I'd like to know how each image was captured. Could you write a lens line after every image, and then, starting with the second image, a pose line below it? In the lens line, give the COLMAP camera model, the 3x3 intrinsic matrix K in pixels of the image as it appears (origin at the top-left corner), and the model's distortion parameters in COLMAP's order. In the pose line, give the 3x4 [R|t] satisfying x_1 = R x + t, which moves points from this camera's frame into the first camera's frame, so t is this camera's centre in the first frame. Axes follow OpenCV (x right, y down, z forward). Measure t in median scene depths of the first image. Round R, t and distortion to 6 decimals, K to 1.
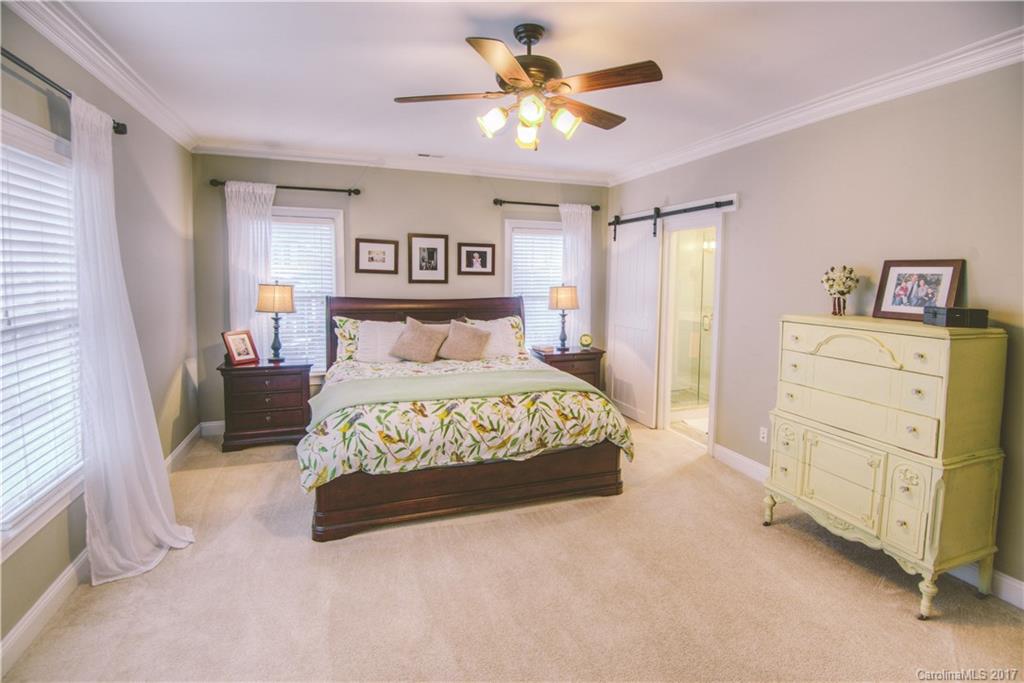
lens RADIAL K [[490.3, 0, 523.2], [0, 490.3, 307.6], [0, 0, 1]] dist [-0.023928, -0.013827]
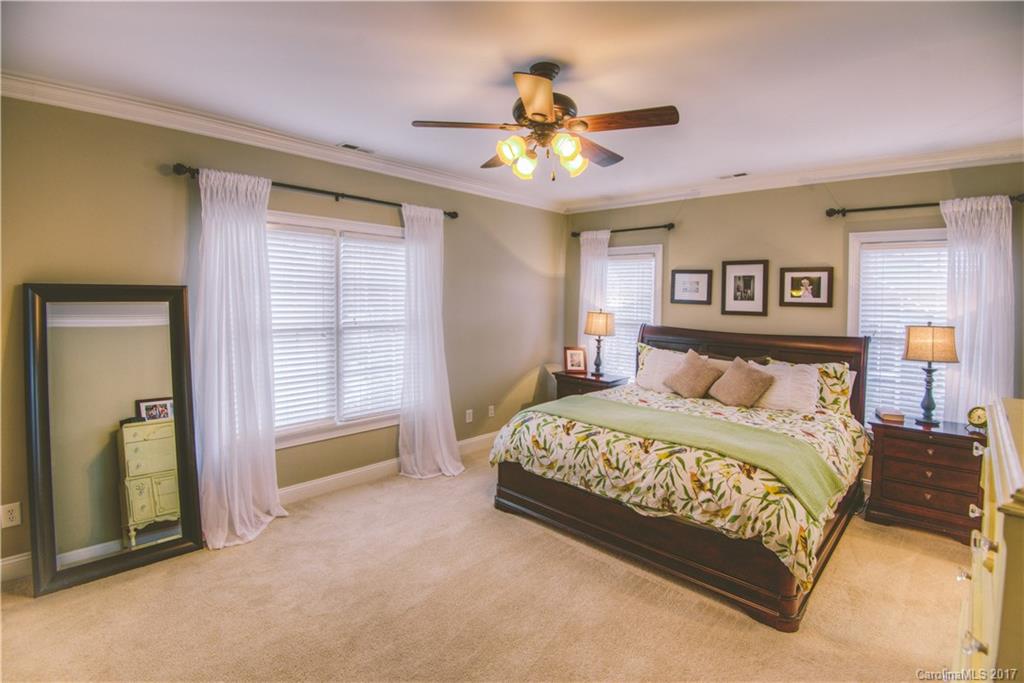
lens RADIAL K [[490.3, 0, 523.2], [0, 490.3, 307.6], [0, 0, 1]] dist [-0.023928, -0.013827]
pose [[0.444983, 0.013117, -0.895443, 0.649653], [-0.071359, 0.997233, -0.020853, -0.024849], [0.892692, 0.073177, 0.444687, 0.371550]]
